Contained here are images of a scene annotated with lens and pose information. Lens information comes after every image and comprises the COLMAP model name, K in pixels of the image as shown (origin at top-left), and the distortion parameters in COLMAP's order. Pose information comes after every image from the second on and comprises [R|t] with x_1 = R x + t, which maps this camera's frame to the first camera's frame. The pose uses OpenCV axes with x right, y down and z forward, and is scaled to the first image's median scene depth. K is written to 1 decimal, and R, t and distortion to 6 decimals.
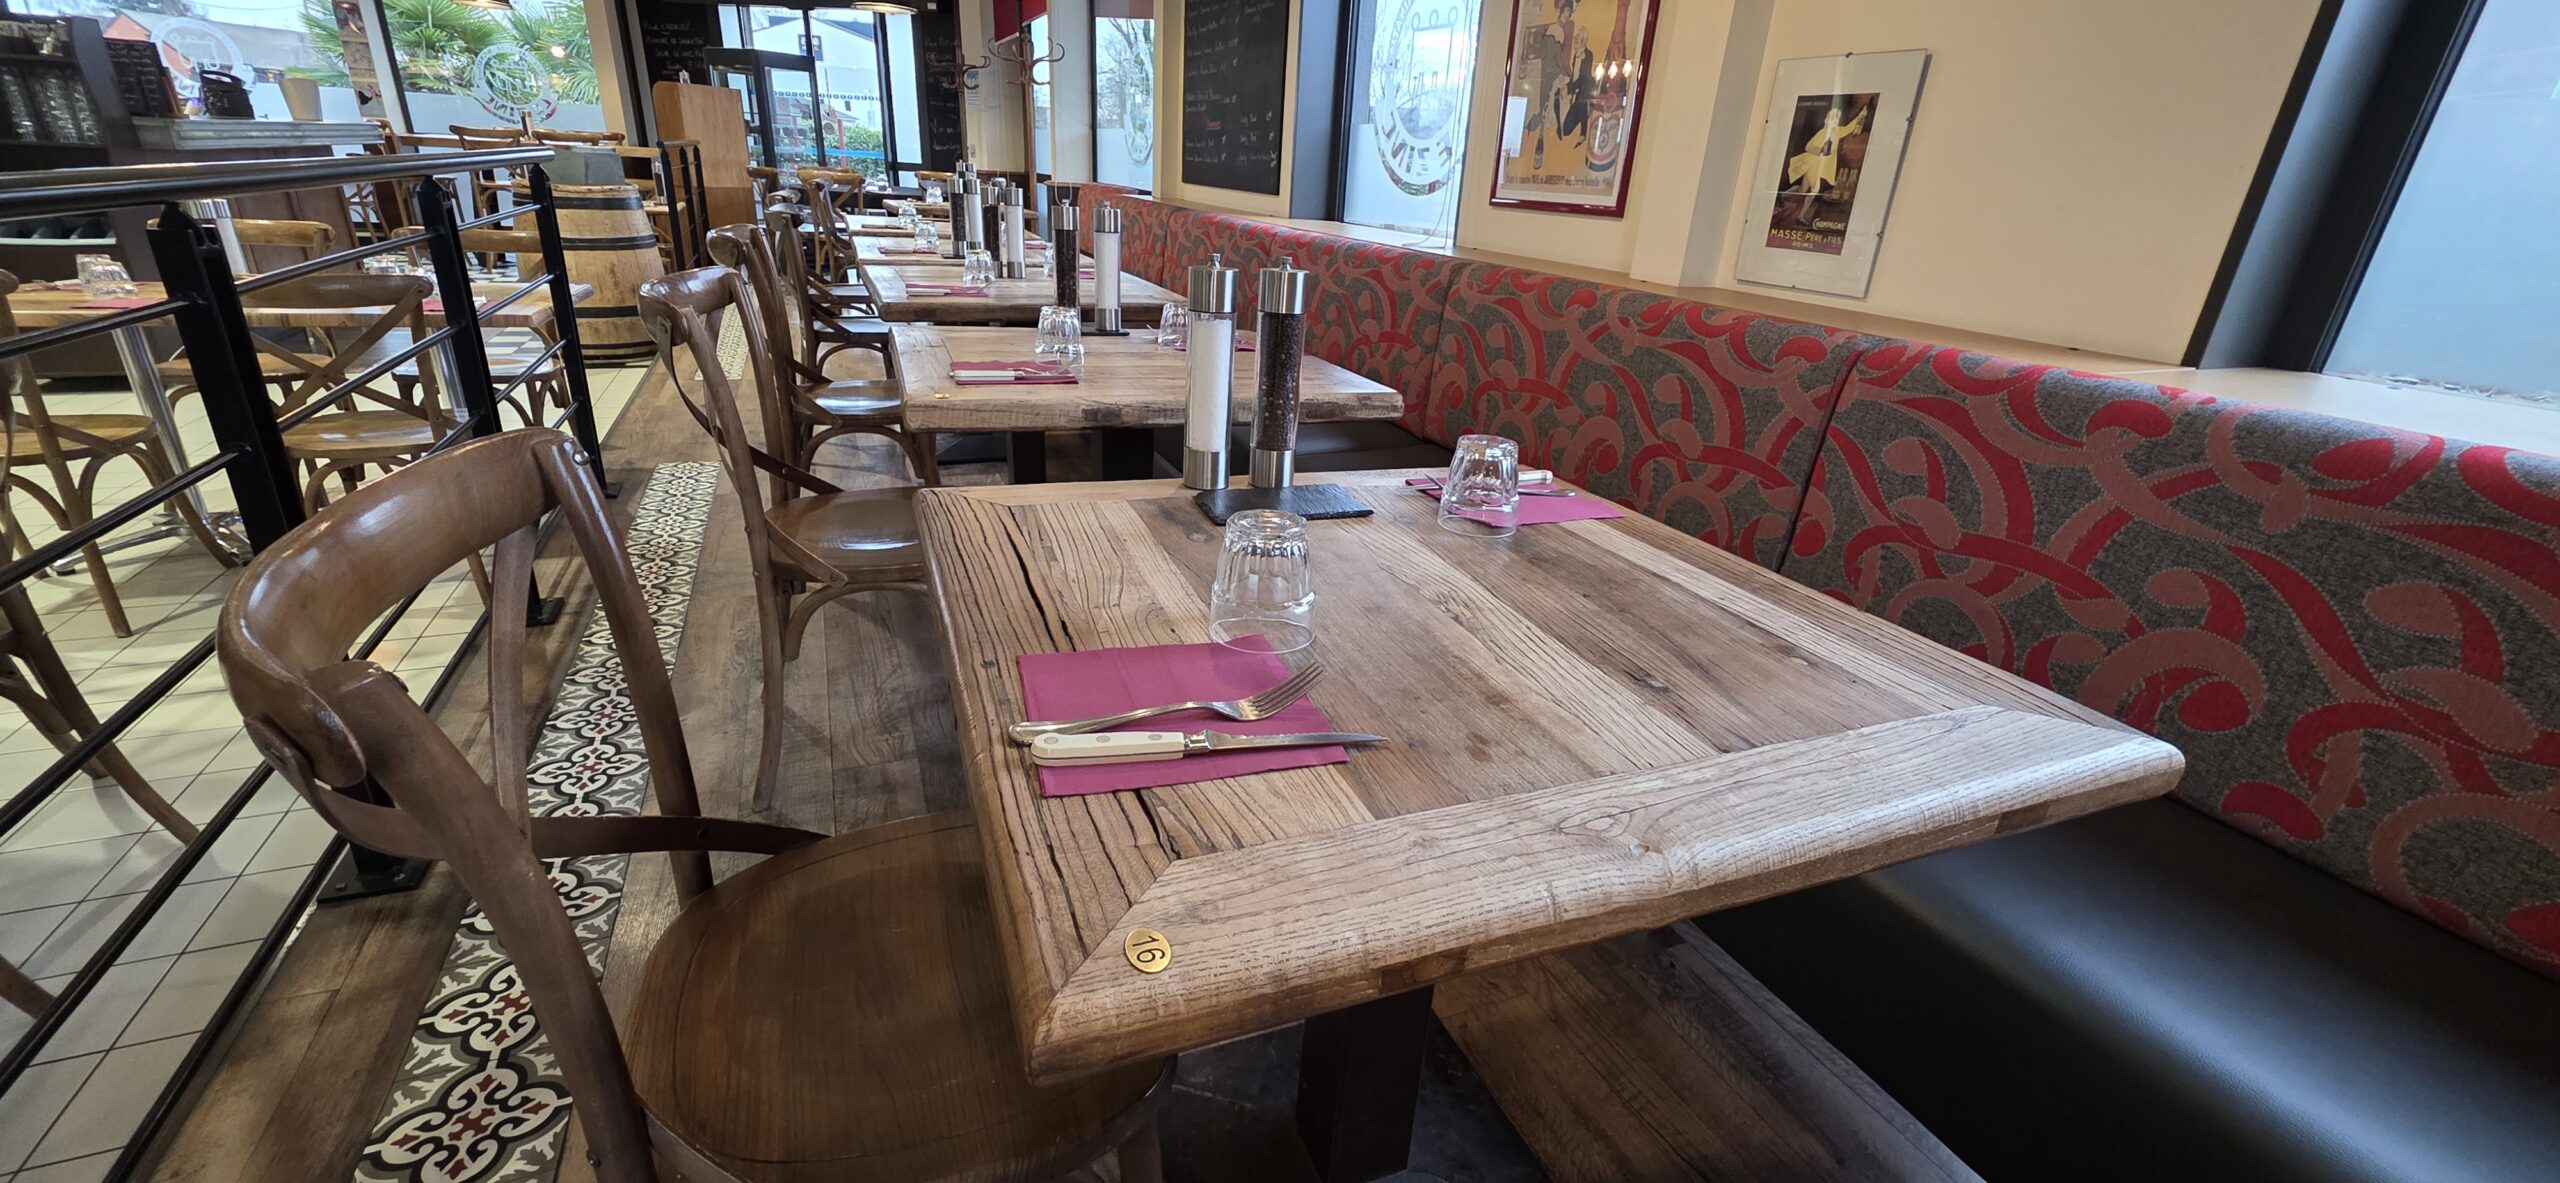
lens RADIAL K [[1023.8, 0, 1280.6], [0, 1023.8, 595.4], [0, 0, 1]] dist [0.001138, 0.000113]
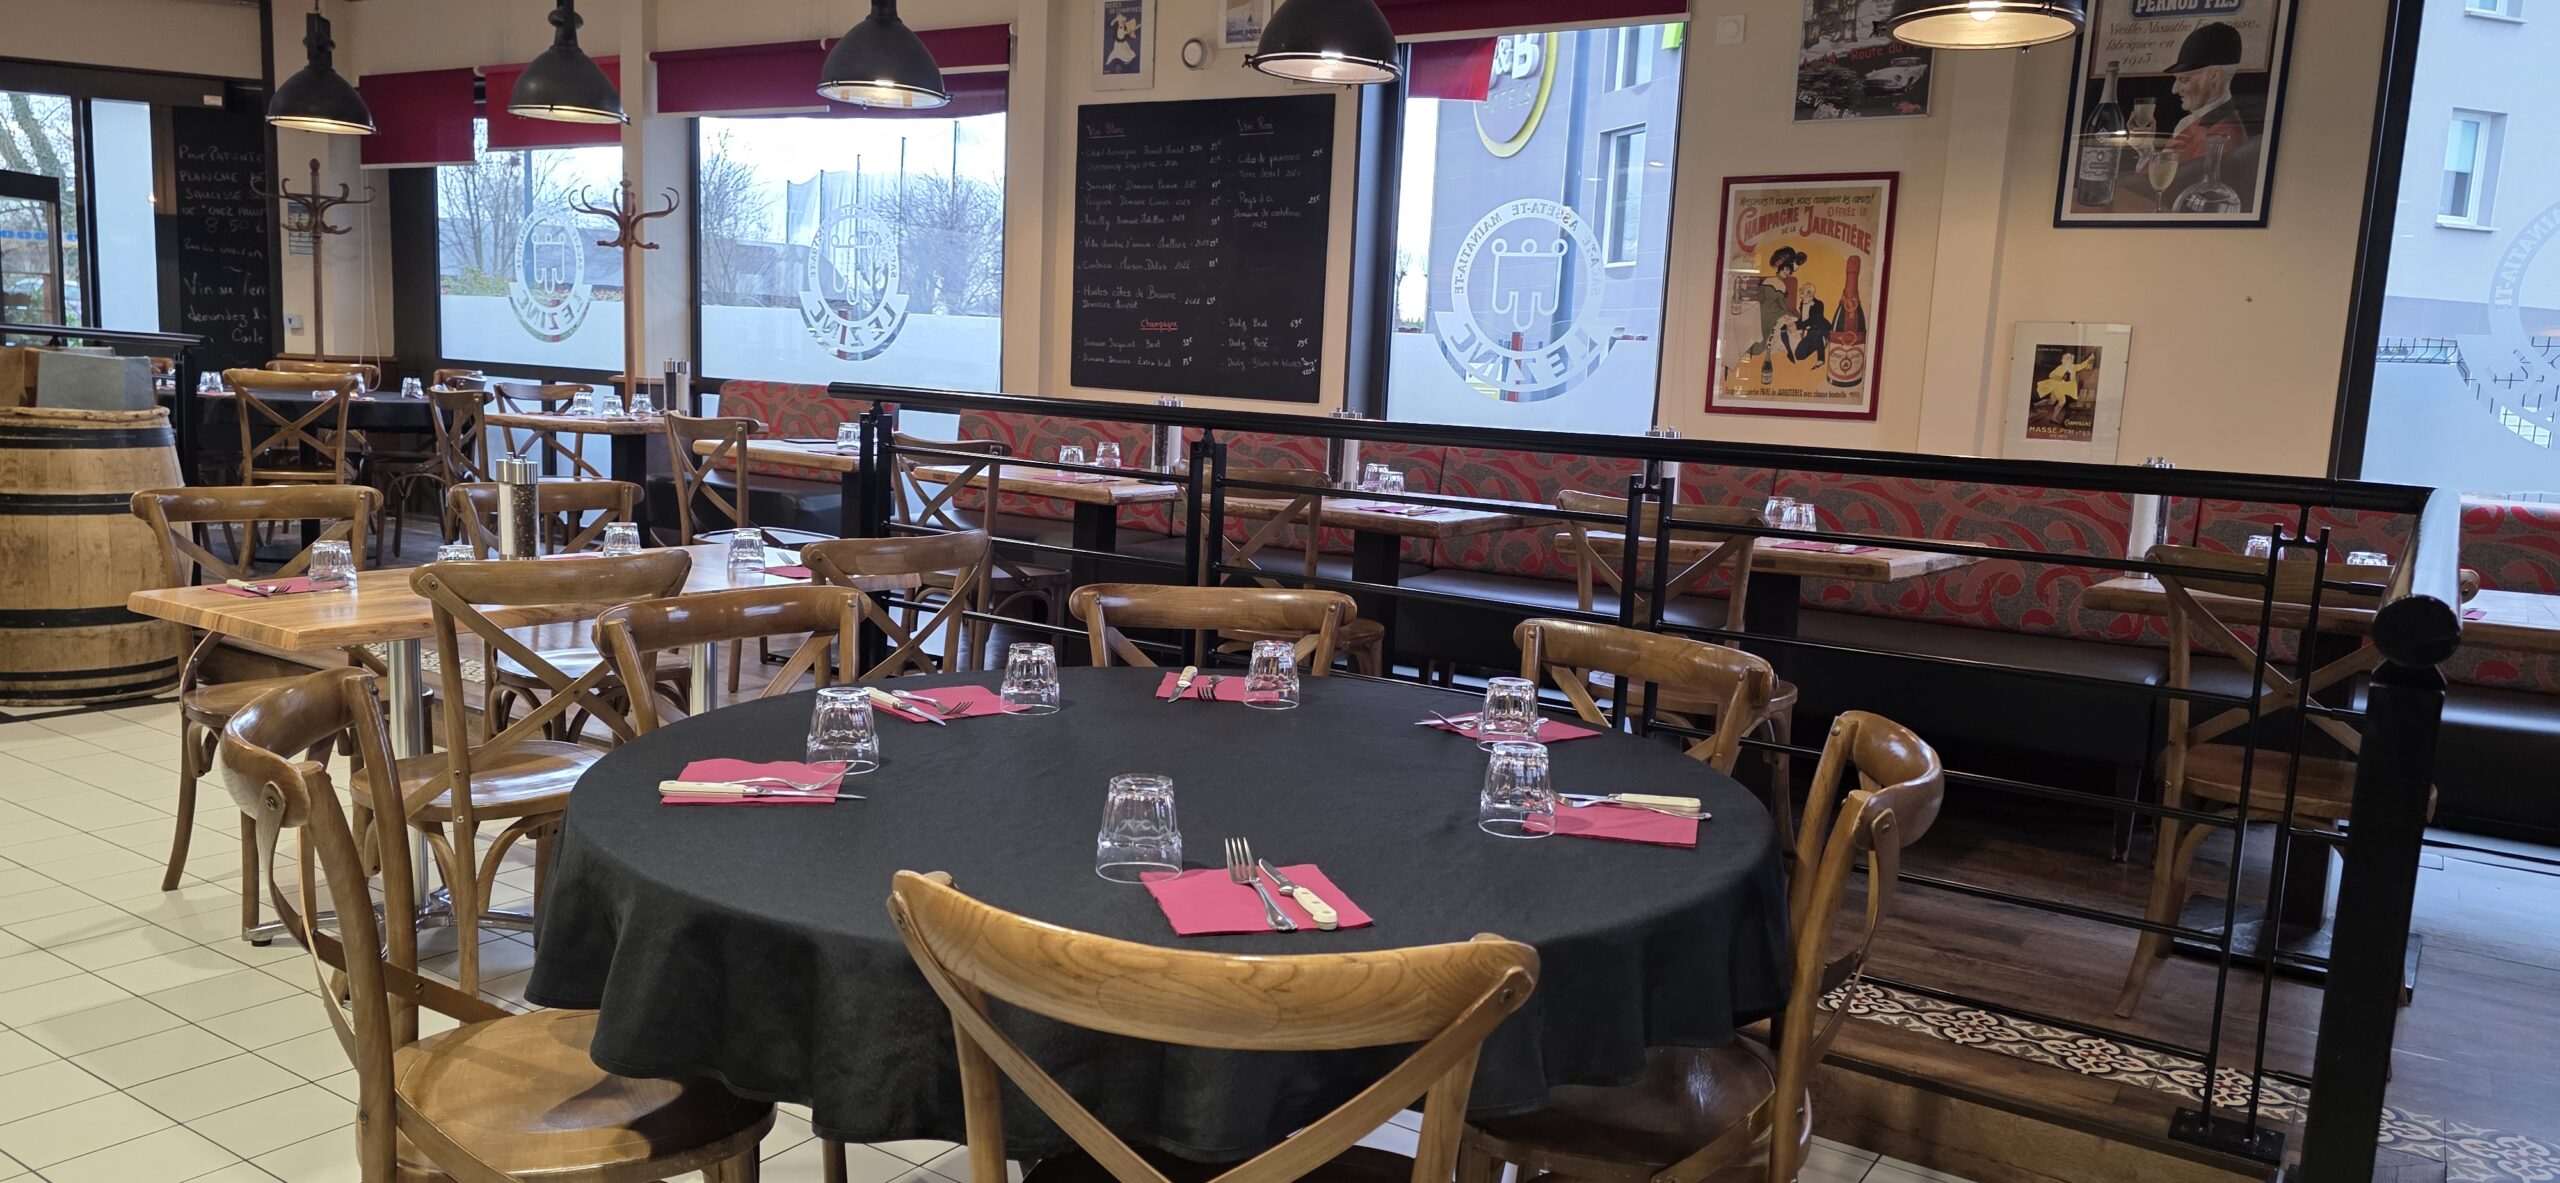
lens RADIAL K [[1720.0, 0, 1280.8], [0, 1720.0, 609.4], [0, 0, 1]] dist [0.020609, -0.022919]
pose [[0.842919, -0.095750, 0.529452, -1.772012], [0.211286, 0.963895, -0.162061, 0.070776], [-0.494819, 0.248470, 0.832716, -0.470542]]
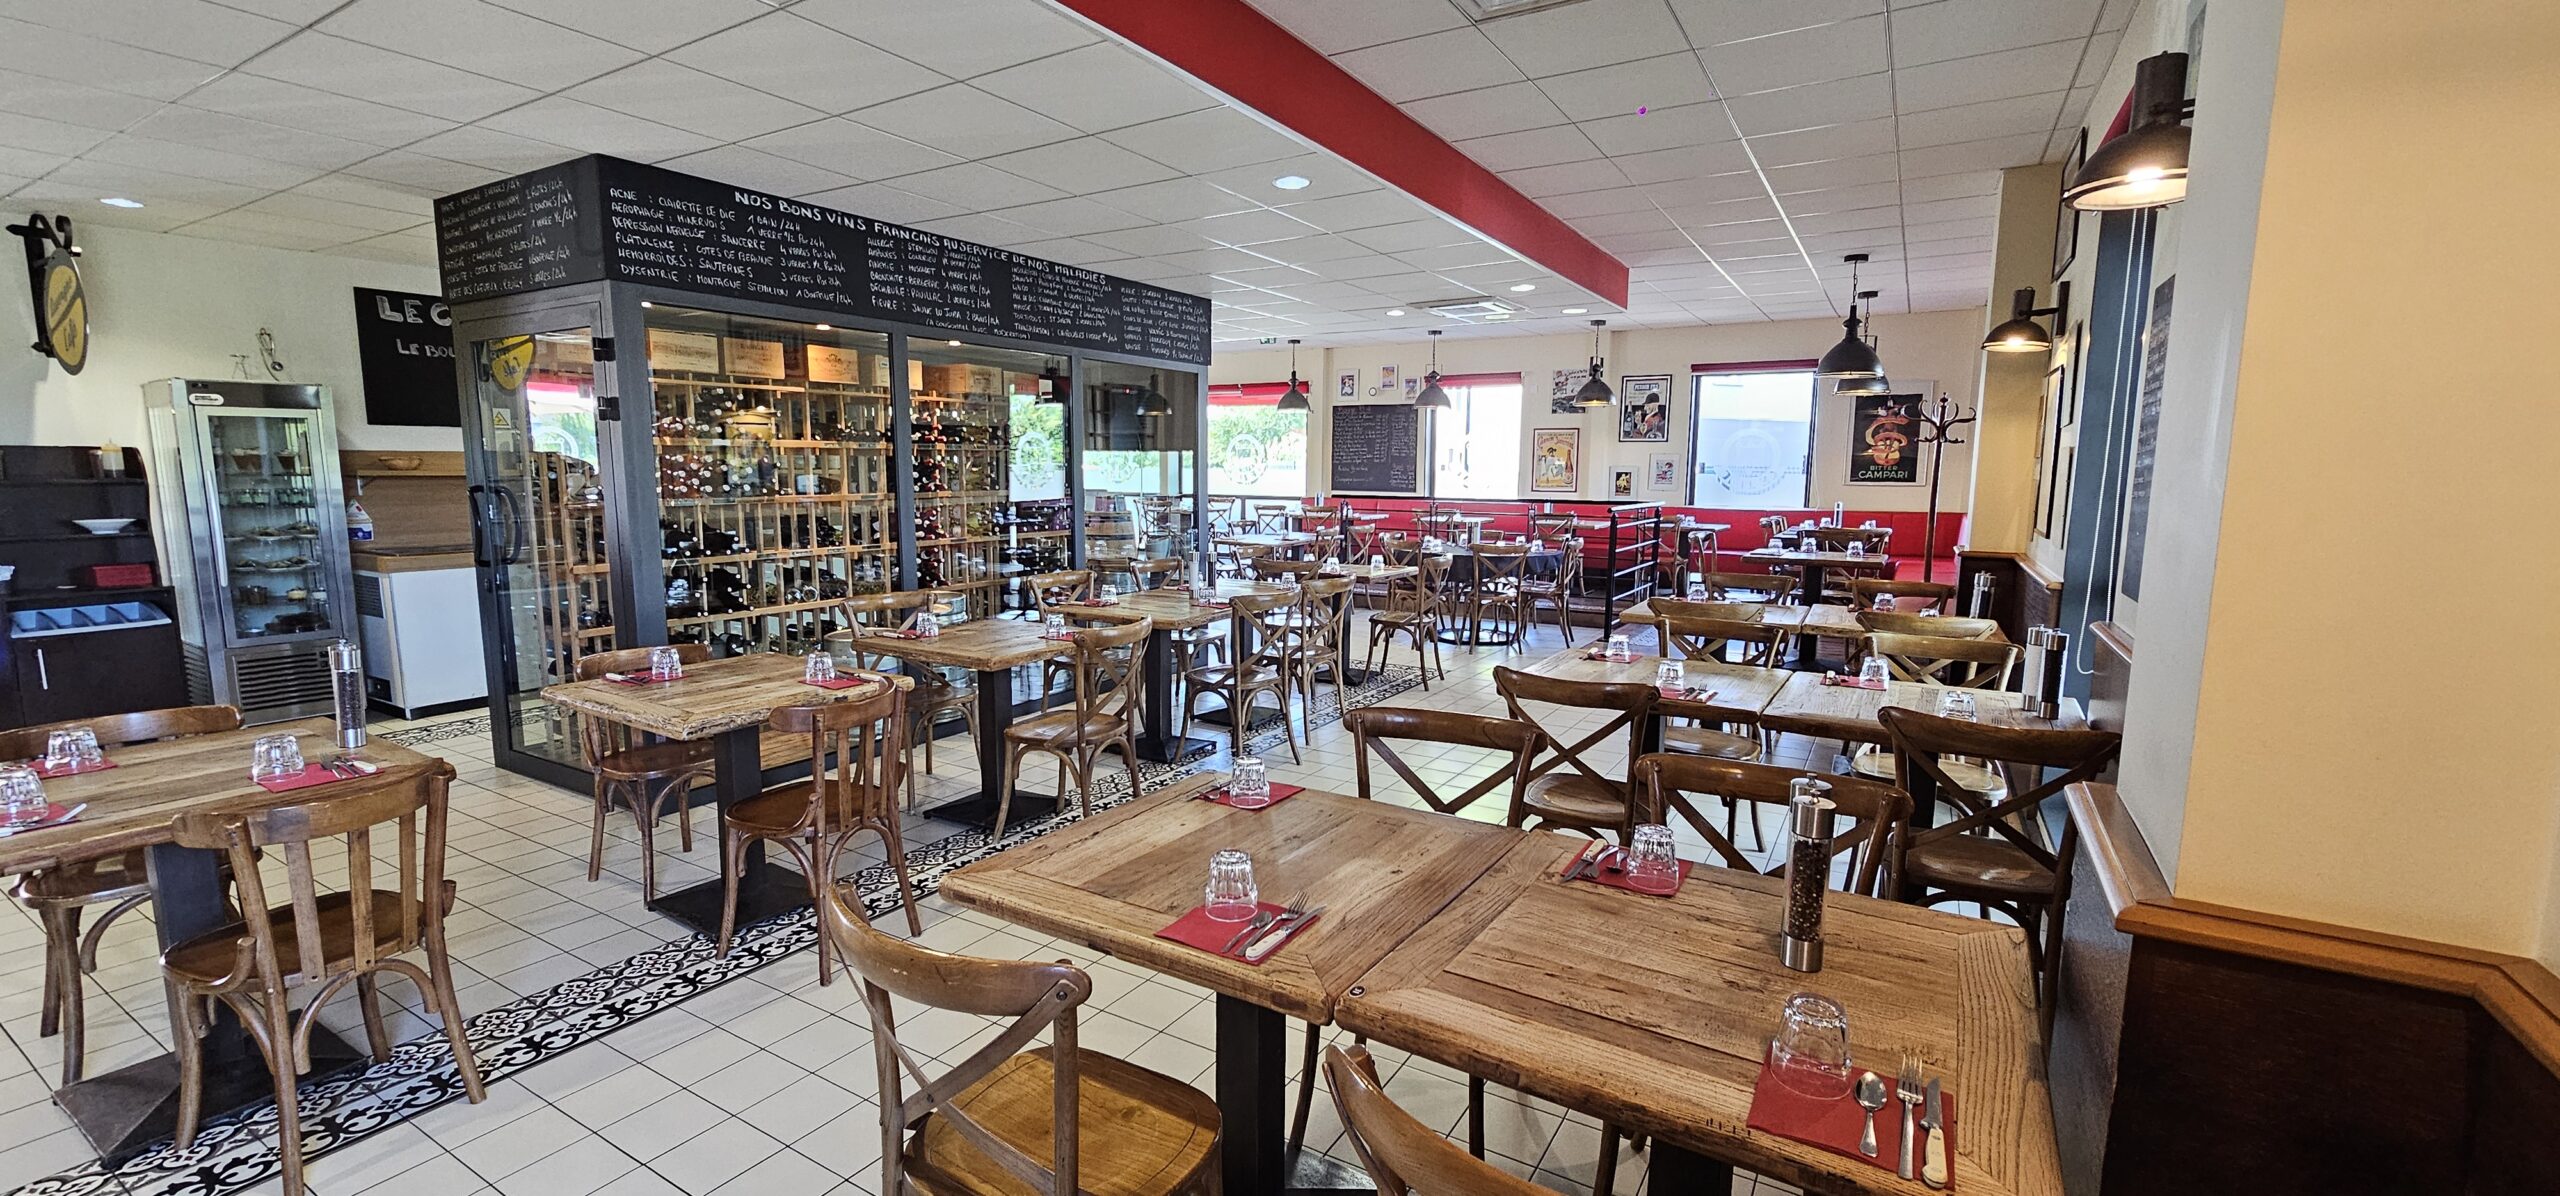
lens RADIAL K [[1043.5, 0, 1280.9], [0, 1043.5, 601.4], [0, 0, 1]] dist [-0.000181, 0.000058]
pose [[0.809775, -0.130729, 0.571991, -4.481916], [0.265209, 0.951145, -0.158075, 0.652798], [-0.523382, 0.279702, 0.804884, -2.566506]]
